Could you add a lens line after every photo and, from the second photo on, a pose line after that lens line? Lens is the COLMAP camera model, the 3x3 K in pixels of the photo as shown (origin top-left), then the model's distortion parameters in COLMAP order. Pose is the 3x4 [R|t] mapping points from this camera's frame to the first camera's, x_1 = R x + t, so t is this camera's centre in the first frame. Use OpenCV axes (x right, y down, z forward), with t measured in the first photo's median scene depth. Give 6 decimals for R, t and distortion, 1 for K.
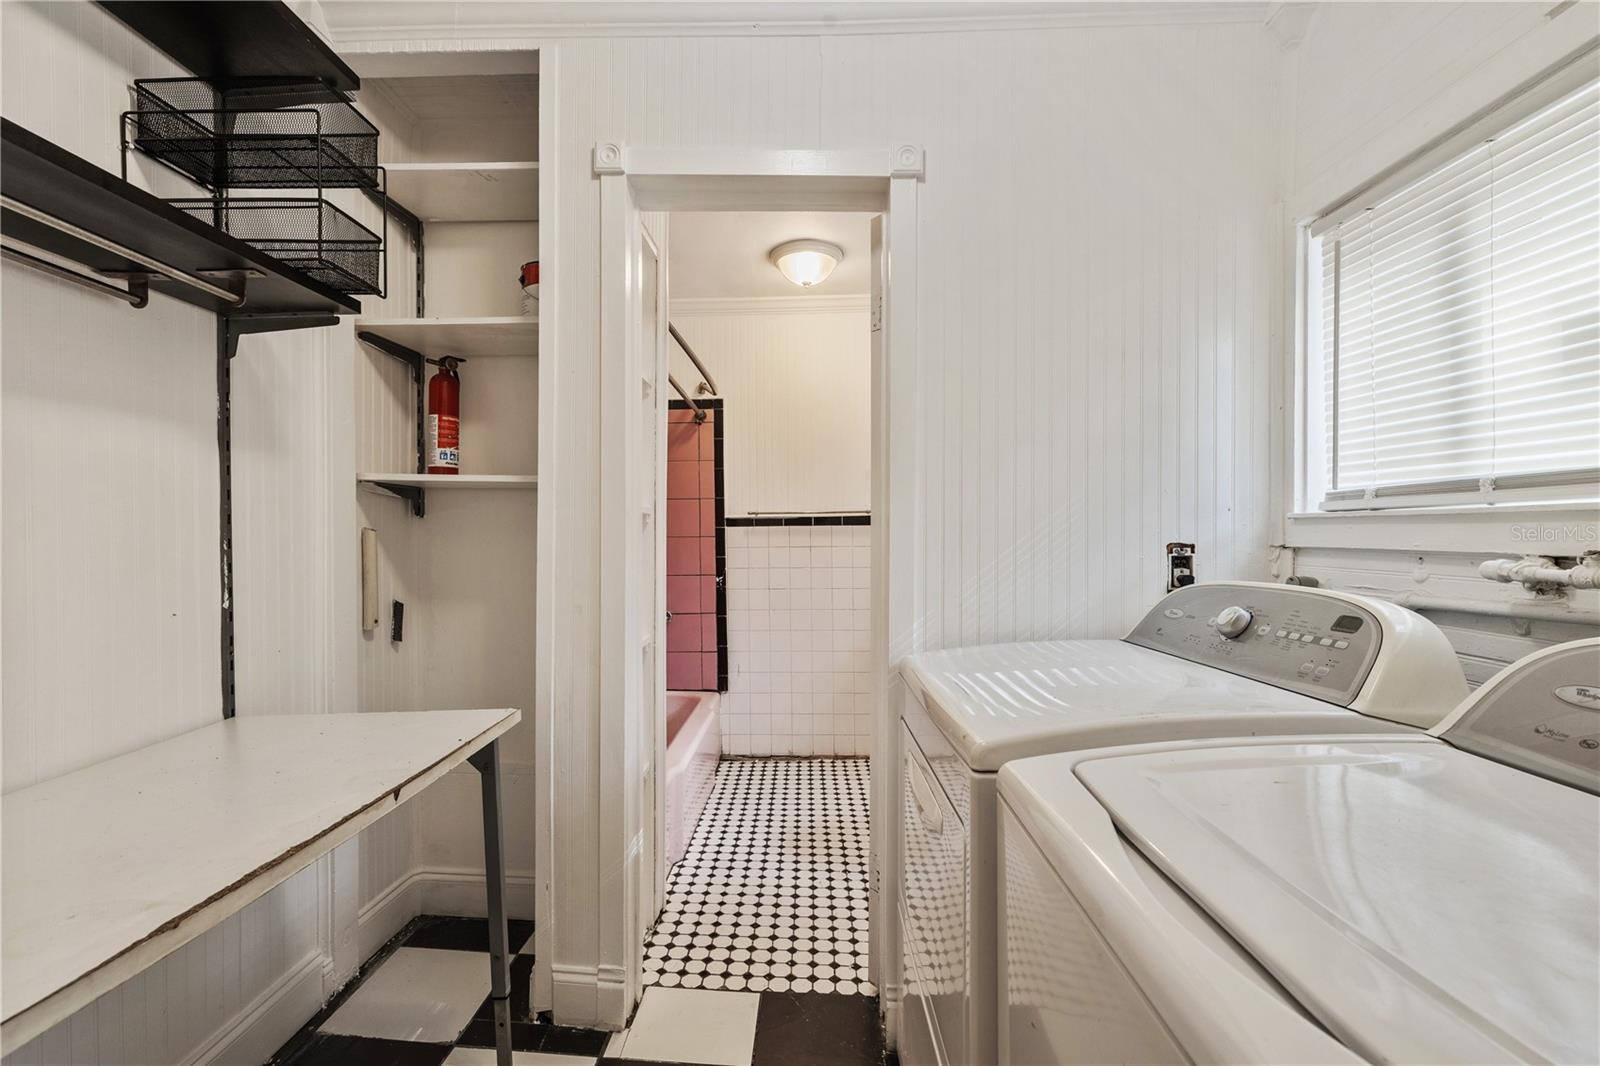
lens RADIAL K [[694.1, 0, 800.0], [0, 694.1, 533.0], [0, 0, 1]] dist [-0.000725, -0.000102]
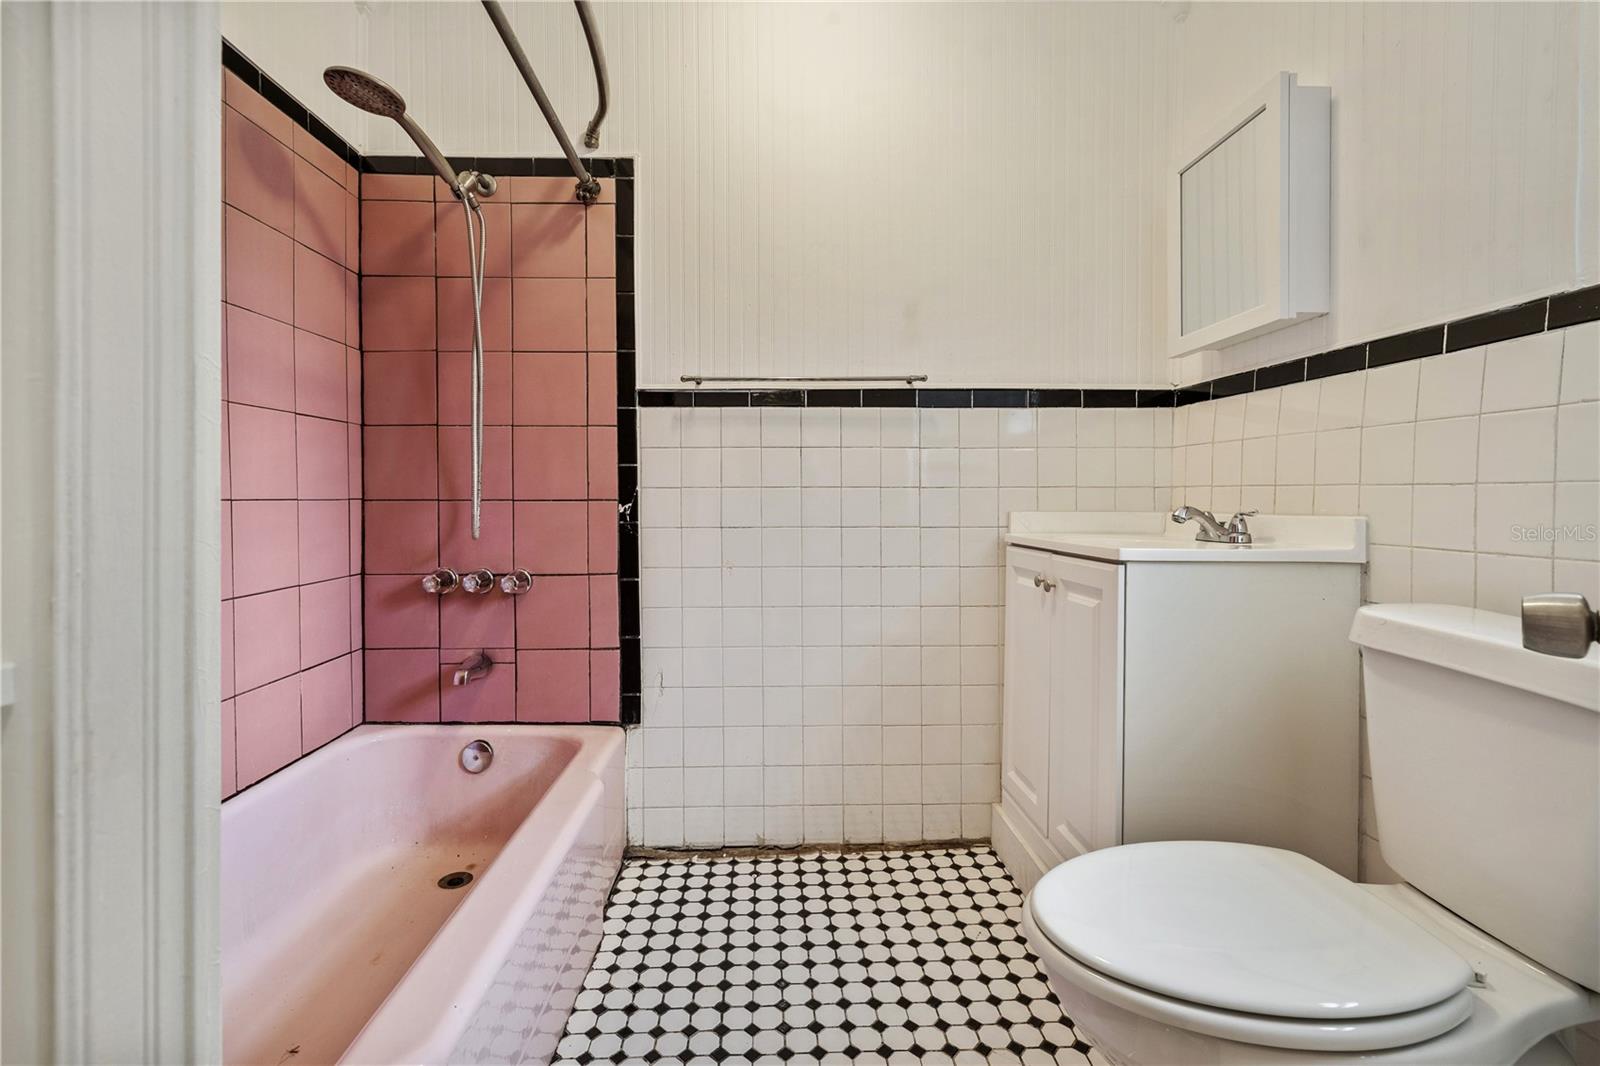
lens RADIAL K [[703.0, 0, 797.4], [0, 703.0, 501.6], [0, 0, 1]] dist [0.000652, 0.000028]
pose [[0.998220, 0.005817, 0.059358, -0.018997], [-0.005751, 0.999983, -0.001291, 0.061941], [-0.059365, 0.000947, 0.998236, 0.471122]]
